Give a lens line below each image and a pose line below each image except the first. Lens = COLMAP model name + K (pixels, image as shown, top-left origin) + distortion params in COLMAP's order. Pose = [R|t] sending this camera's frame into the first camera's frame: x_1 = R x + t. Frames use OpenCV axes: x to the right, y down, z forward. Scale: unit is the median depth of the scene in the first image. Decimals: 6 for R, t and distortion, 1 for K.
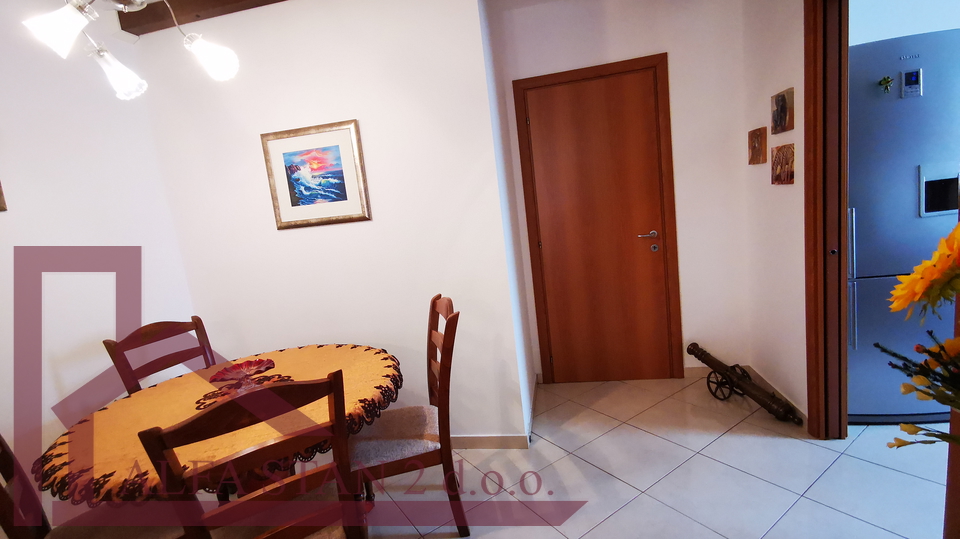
lens RADIAL K [[443.8, 0, 477.6], [0, 443.8, 269.4], [0, 0, 1]] dist [0.017450, -0.002103]
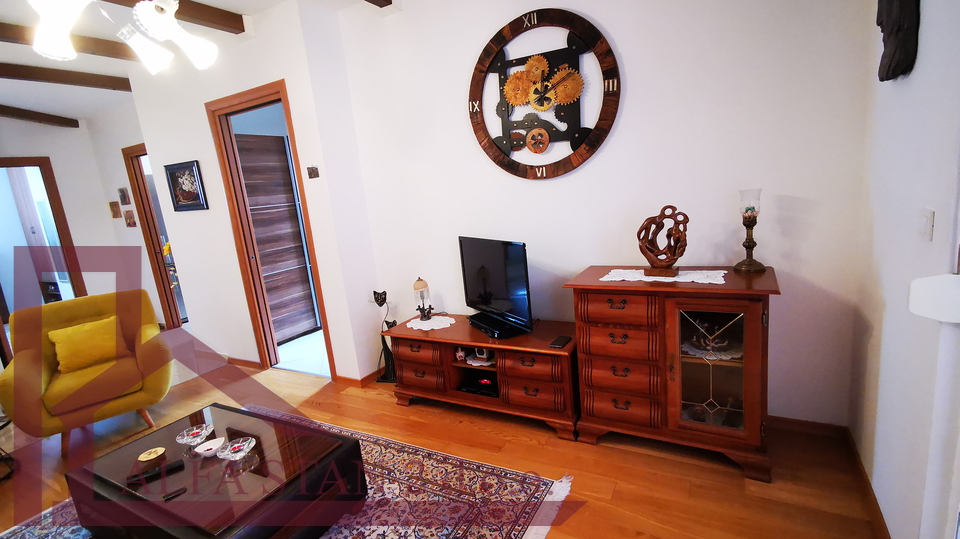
lens RADIAL K [[443.8, 0, 481.1], [0, 443.8, 273.2], [0, 0, 1]] dist [0.017450, -0.002103]
pose [[0.326136, -0.109294, 0.938984, -0.895647], [0.192619, 0.980139, 0.047182, 0.271013], [-0.925491, 0.165479, 0.340711, -1.366110]]
